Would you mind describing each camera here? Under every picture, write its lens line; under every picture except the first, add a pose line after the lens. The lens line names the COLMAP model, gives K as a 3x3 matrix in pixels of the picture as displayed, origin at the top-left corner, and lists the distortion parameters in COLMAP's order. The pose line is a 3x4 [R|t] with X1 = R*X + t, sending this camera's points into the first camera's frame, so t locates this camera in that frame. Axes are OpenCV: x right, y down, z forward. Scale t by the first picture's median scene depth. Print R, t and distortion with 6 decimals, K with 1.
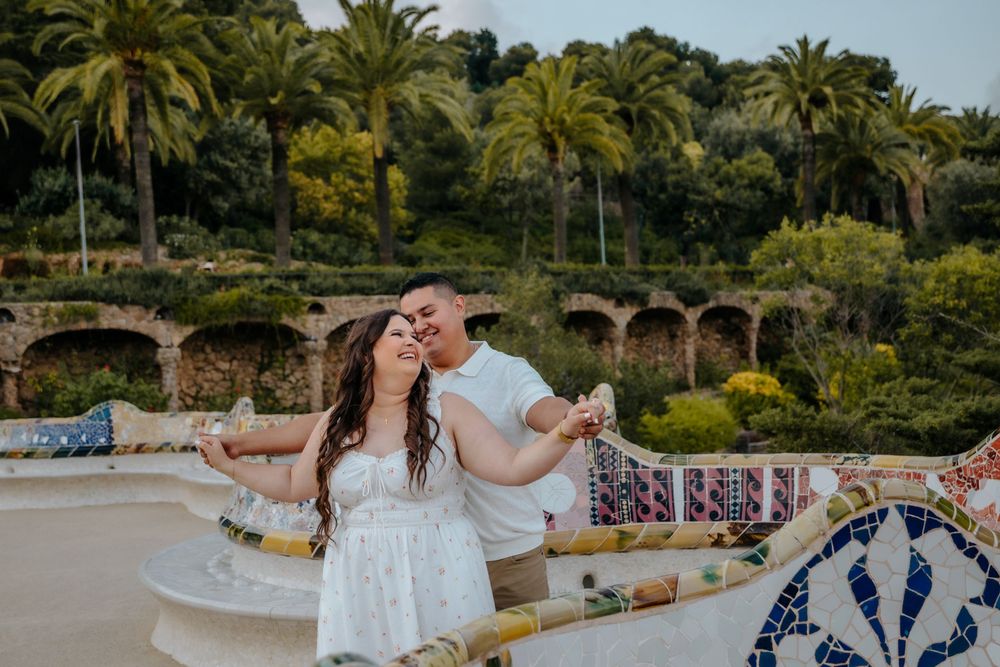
lens RADIAL K [[1248.5, 0, 499.5], [0, 1248.5, 333.2], [0, 0, 1]] dist [-0.002917, 0.000000]
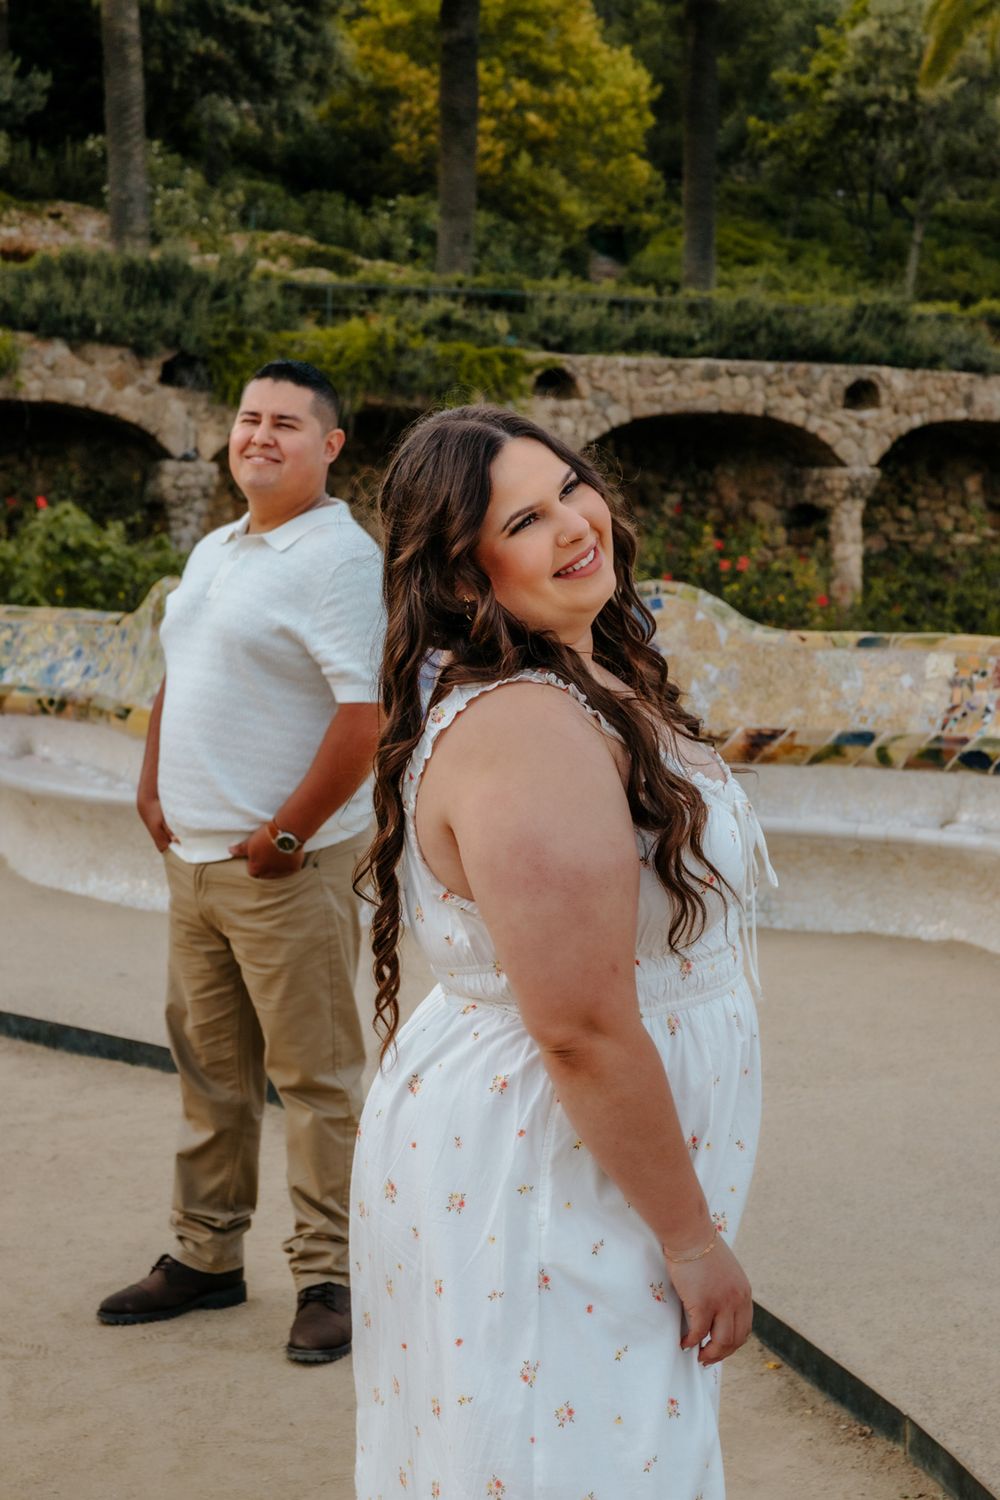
lens RADIAL K [[2660.7, 0, 500.7], [0, 2660.7, 750.7], [0, 0, 1]] dist [0.136849, 0.000000]
pose [[0.998238, 0.057634, -0.014092, -0.144477], [-0.055997, 0.993675, 0.097332, 0.014480], [0.019612, -0.096371, 0.995152, 0.151405]]
